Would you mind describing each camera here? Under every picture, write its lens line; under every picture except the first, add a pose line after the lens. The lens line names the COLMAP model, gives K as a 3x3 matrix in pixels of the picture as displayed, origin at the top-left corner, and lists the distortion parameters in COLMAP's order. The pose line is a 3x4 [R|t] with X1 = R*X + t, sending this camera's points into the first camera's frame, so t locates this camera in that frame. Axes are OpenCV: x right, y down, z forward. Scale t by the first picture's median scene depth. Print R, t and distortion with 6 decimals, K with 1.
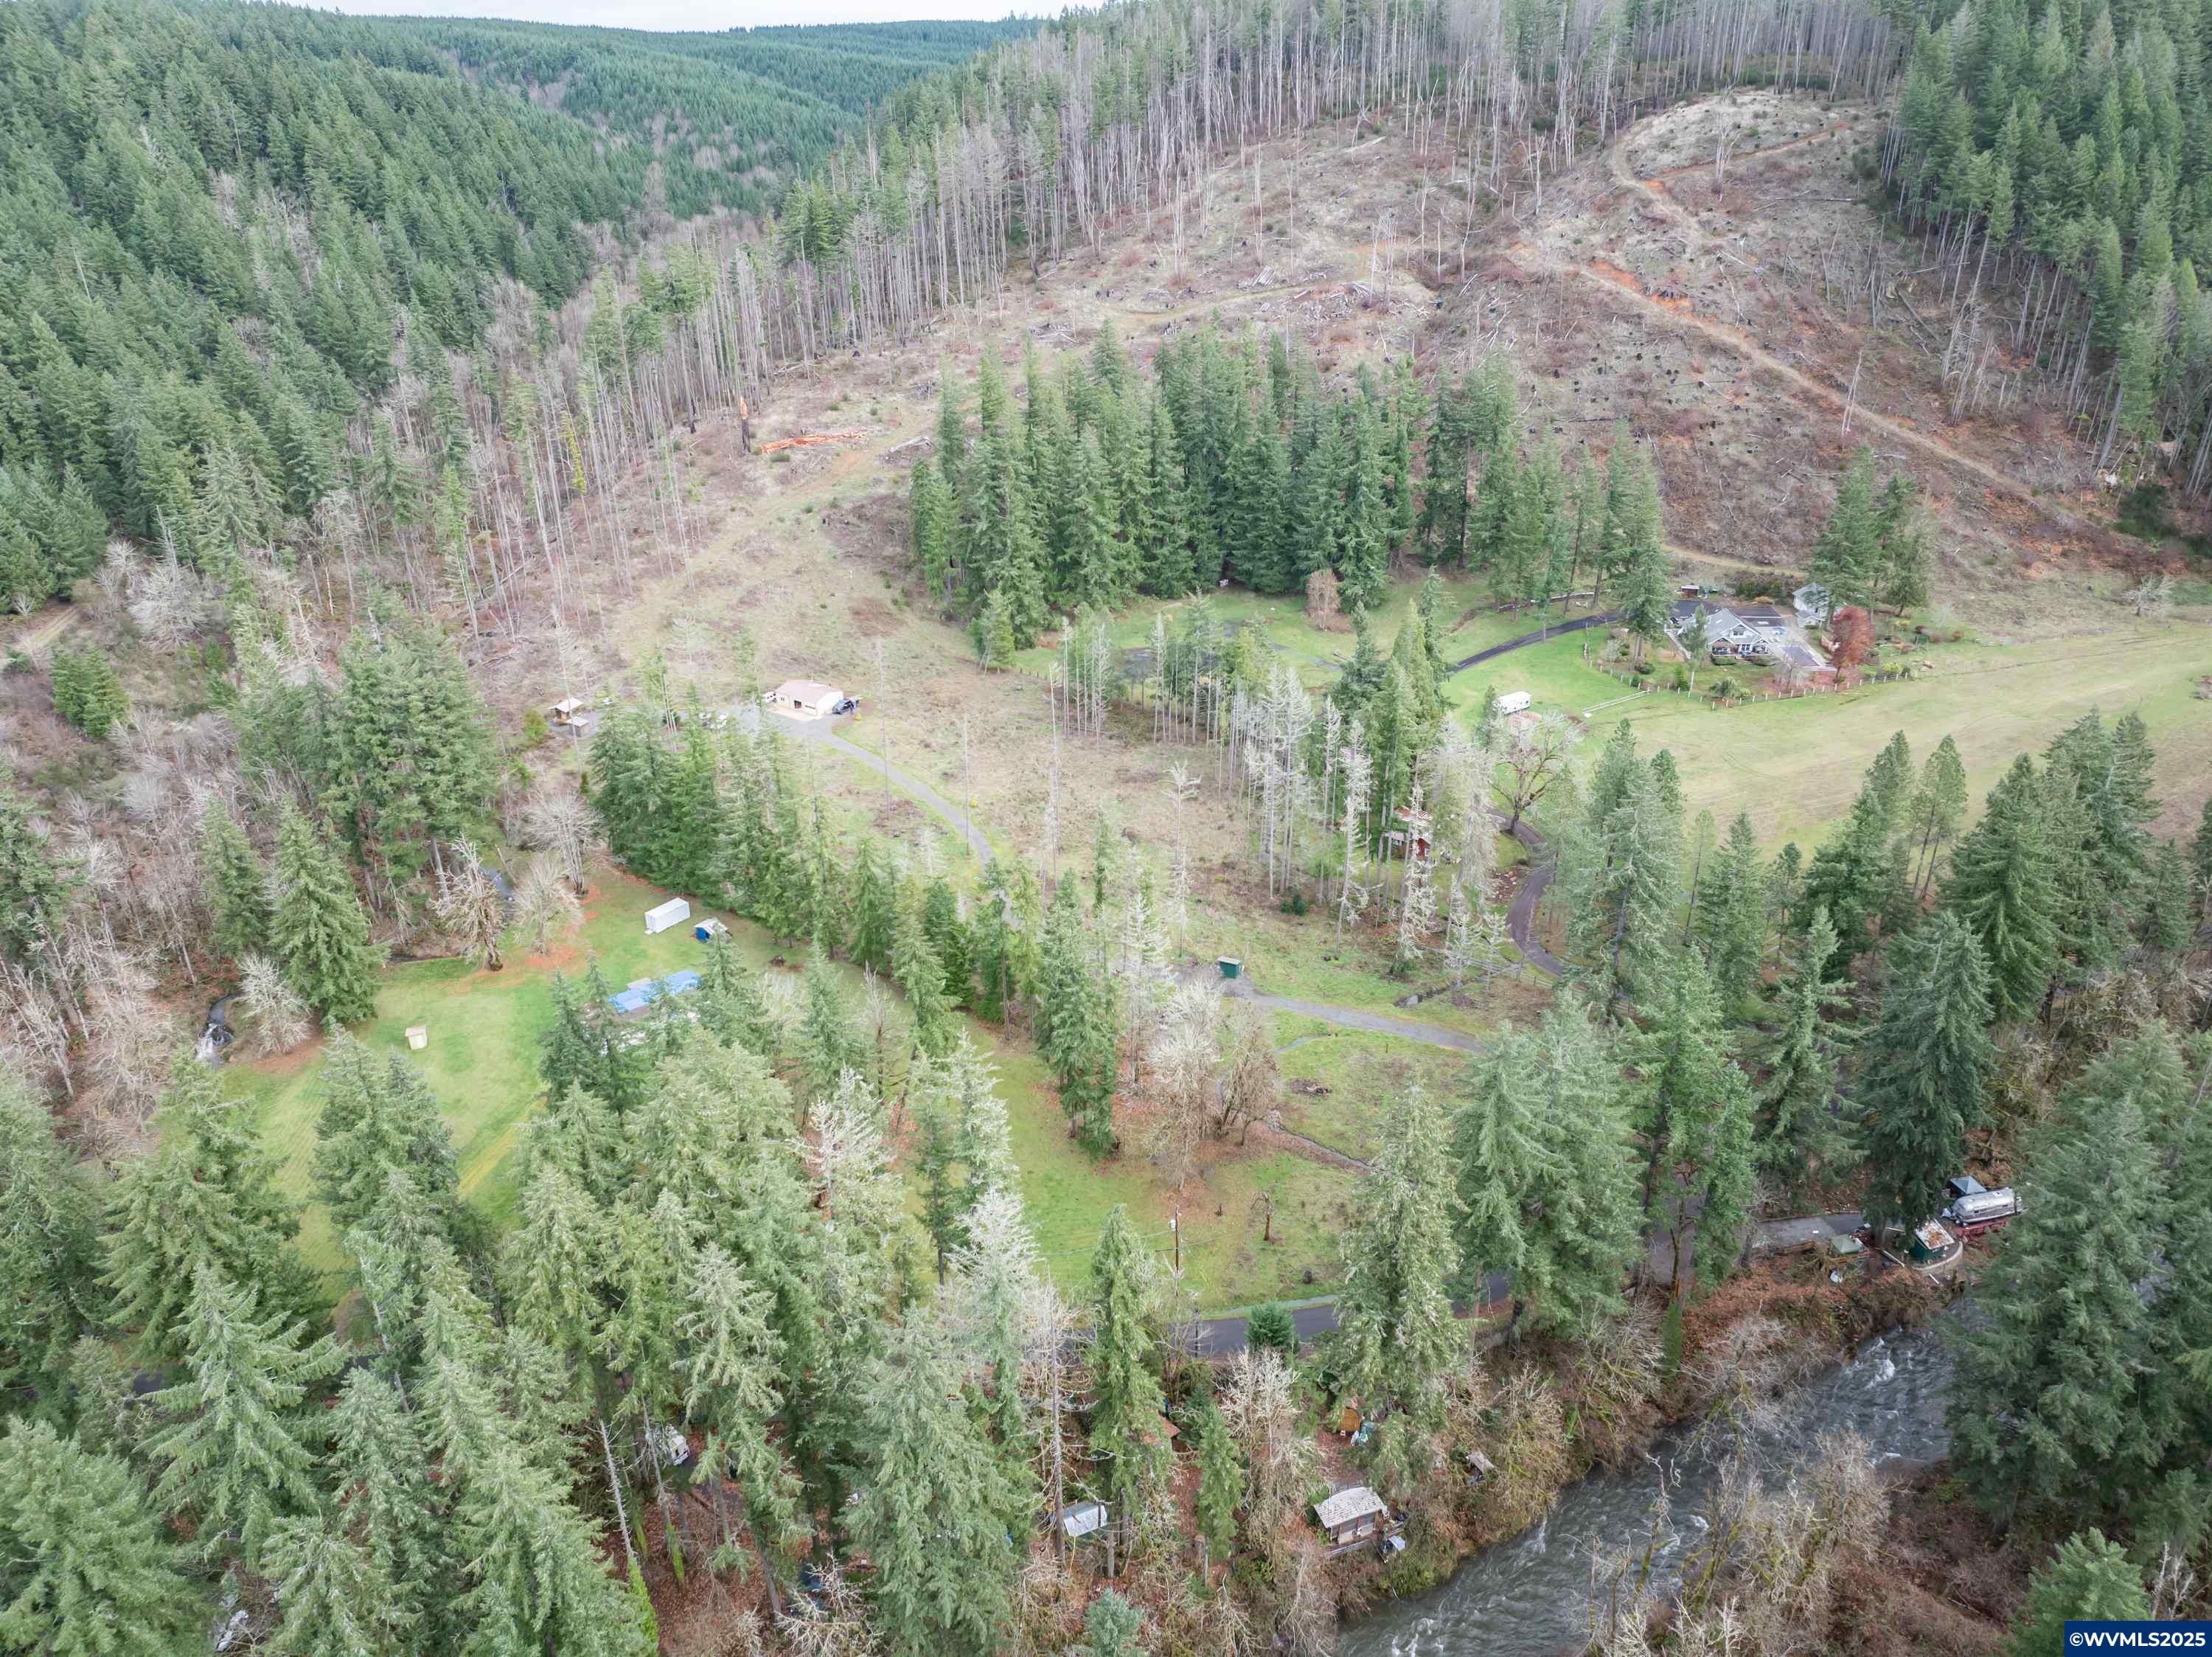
lens RADIAL K [[1556.8, 0, 1112.3], [0, 1556.8, 828.1], [0, 0, 1]] dist [-0.062497, 0.036659]
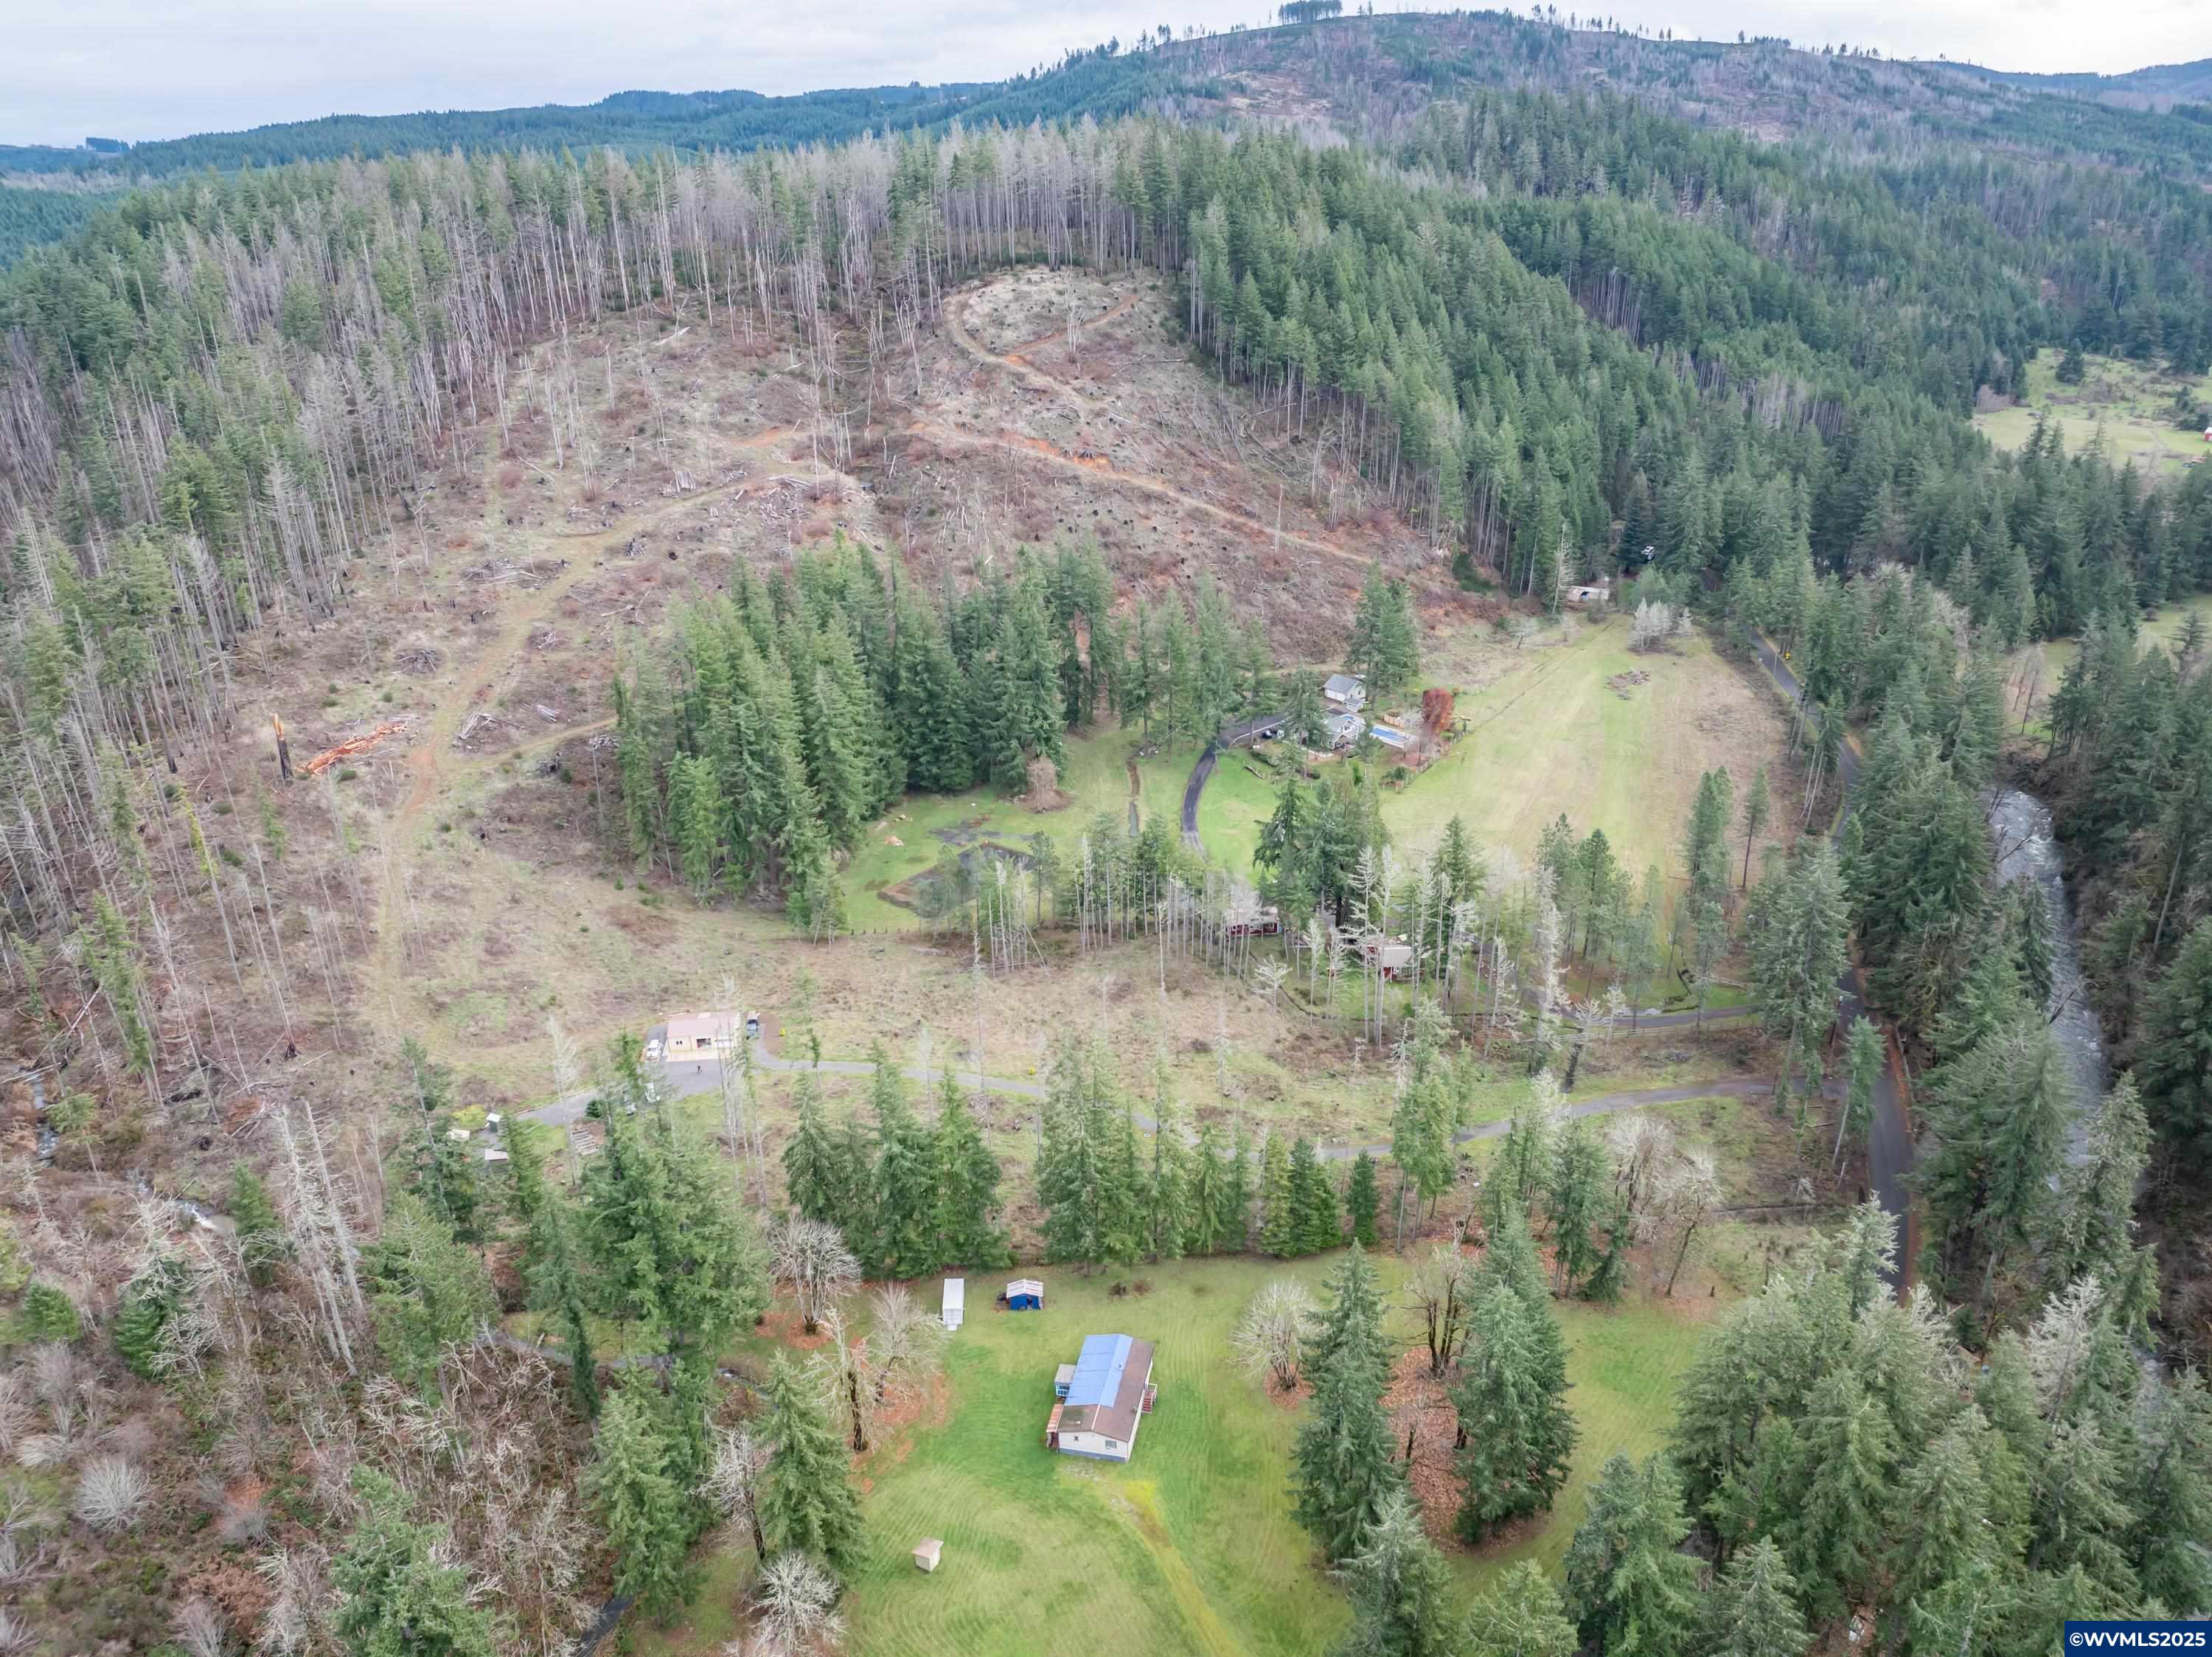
lens RADIAL K [[1540.8, 0, 1106.0], [0, 1540.8, 828.5], [0, 0, 1]] dist [-0.006327, -0.001723]
pose [[0.760341, -0.253319, 0.598089, -0.426308], [0.295643, 0.954871, 0.028586, -0.125389], [-0.578339, 0.155086, 0.800920, 0.135026]]
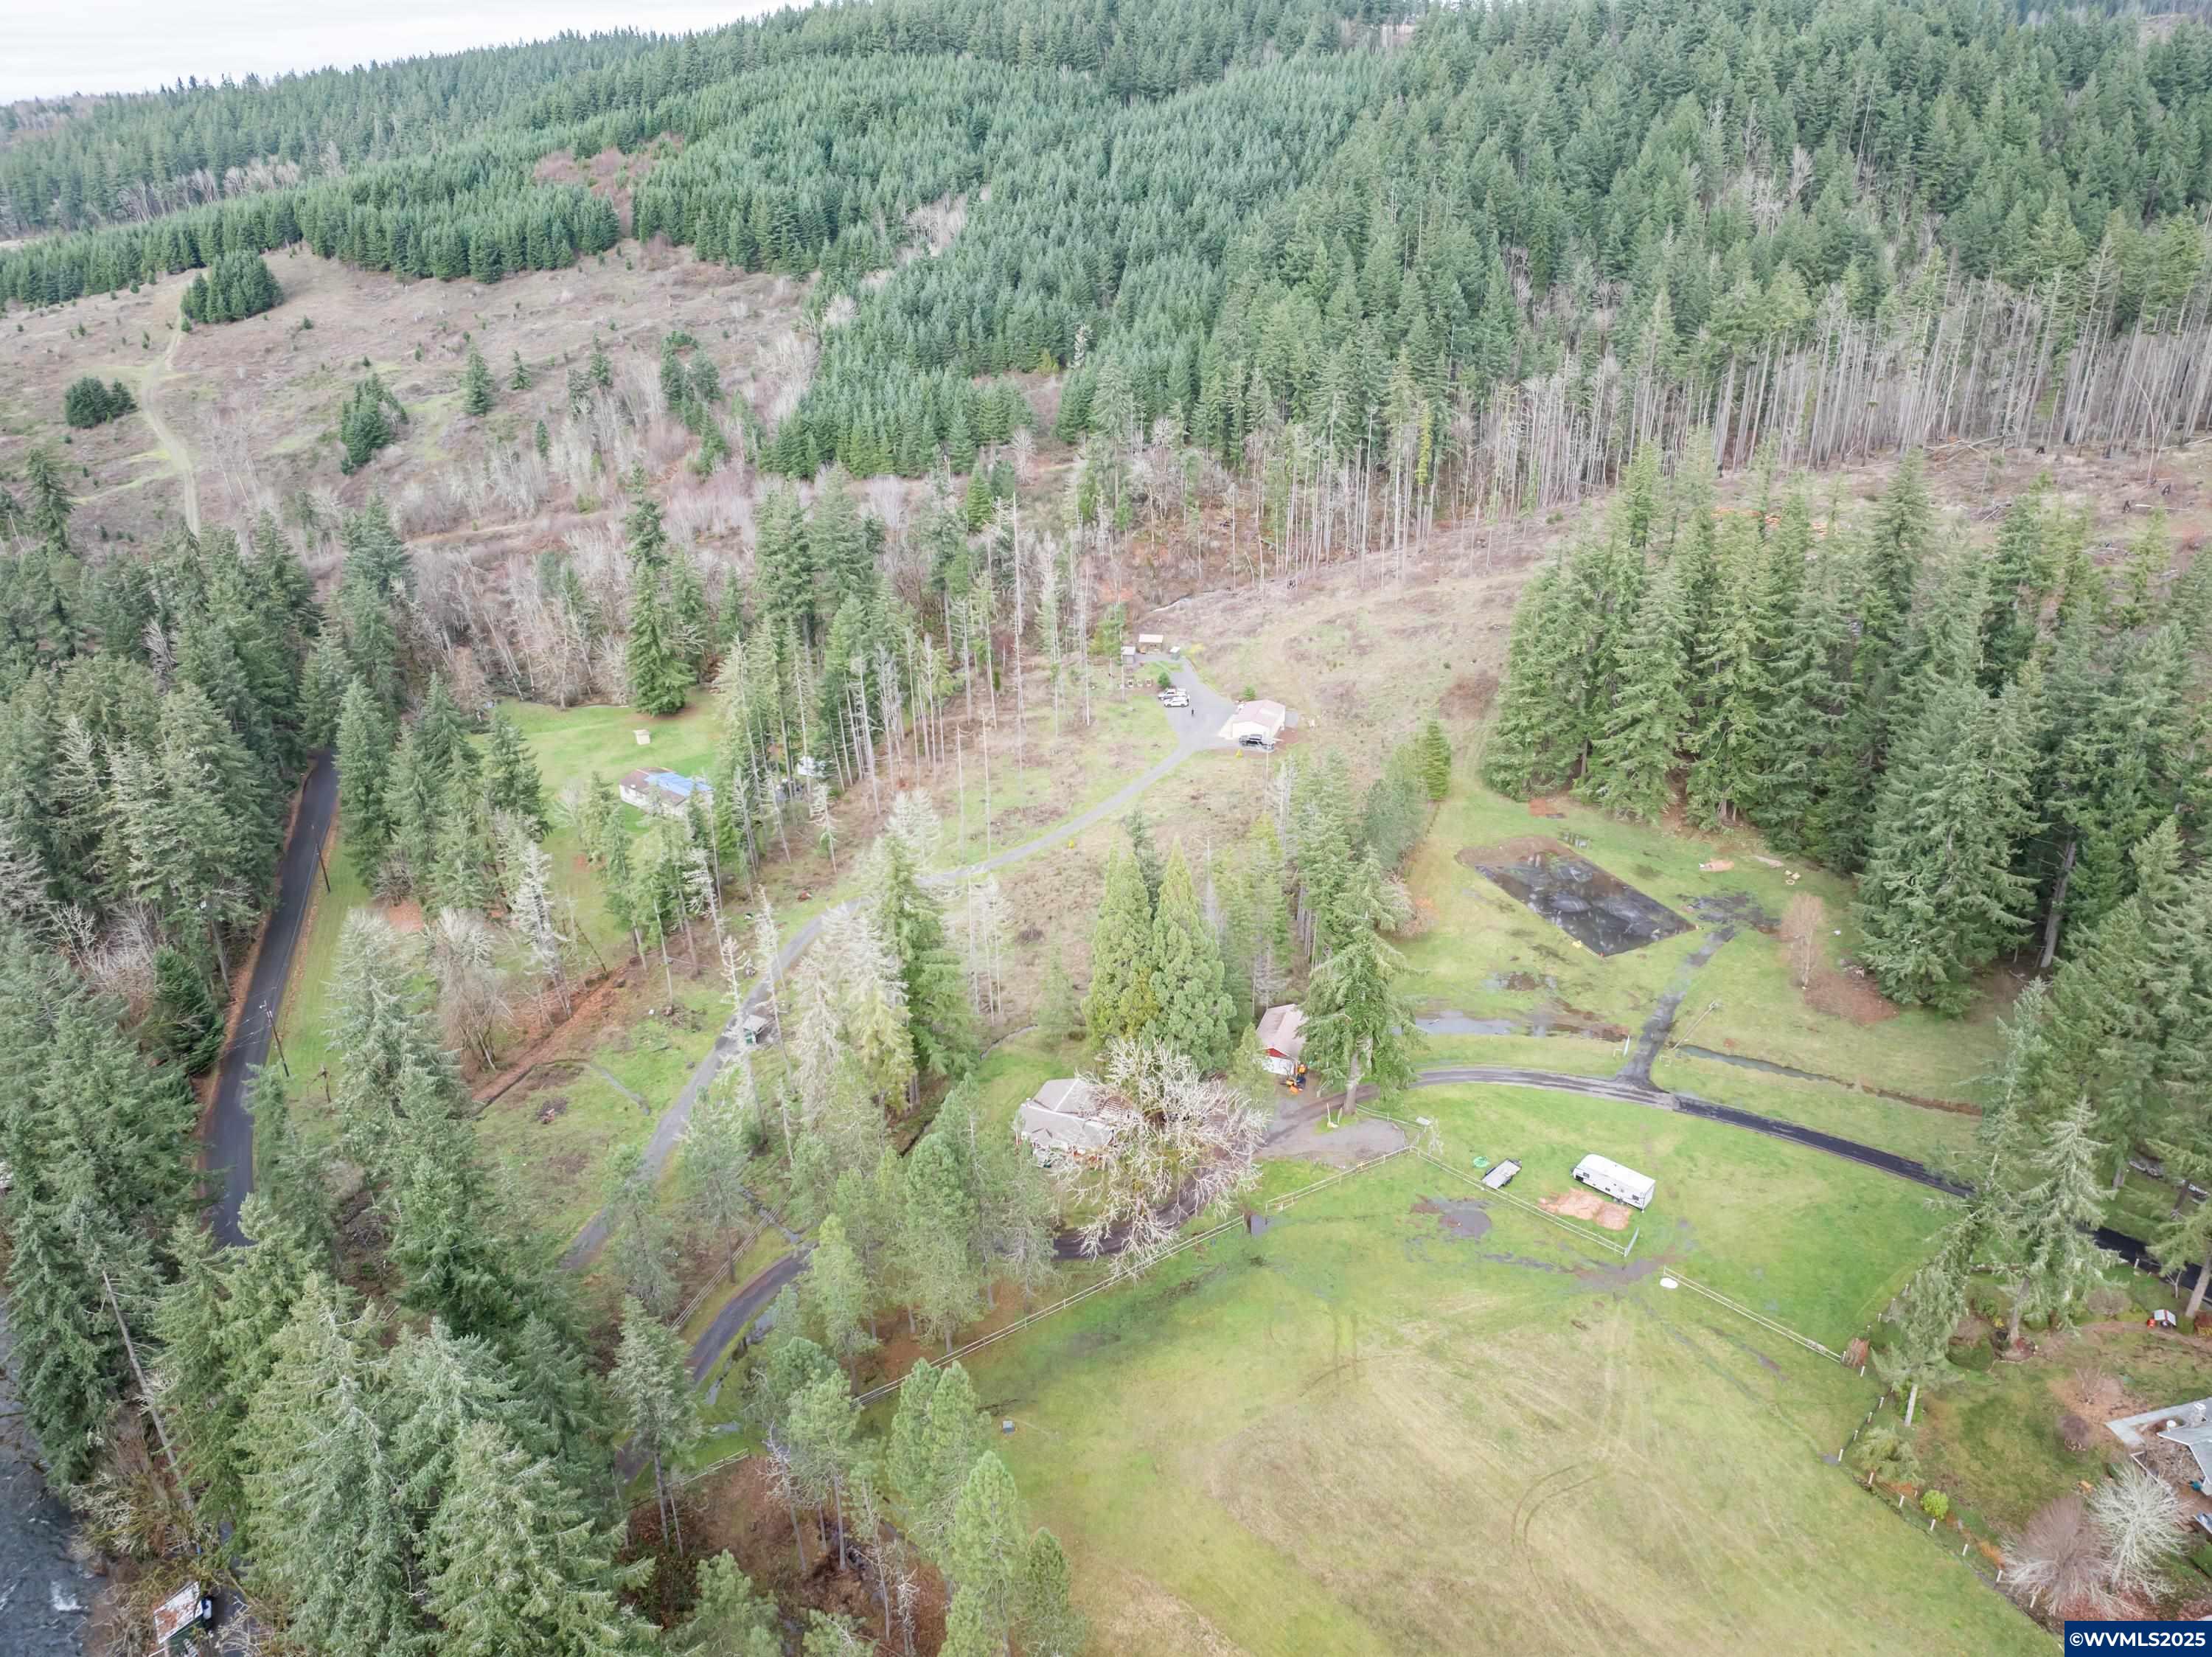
lens RADIAL K [[1556.8, 0, 1112.3], [0, 1556.8, 828.1], [0, 0, 1]] dist [-0.062497, 0.036659]
pose [[0.245105, 0.436405, -0.865722, 0.536731], [-0.416611, 0.853721, 0.312404, -0.242061], [0.875419, 0.284097, 0.391063, 0.469273]]
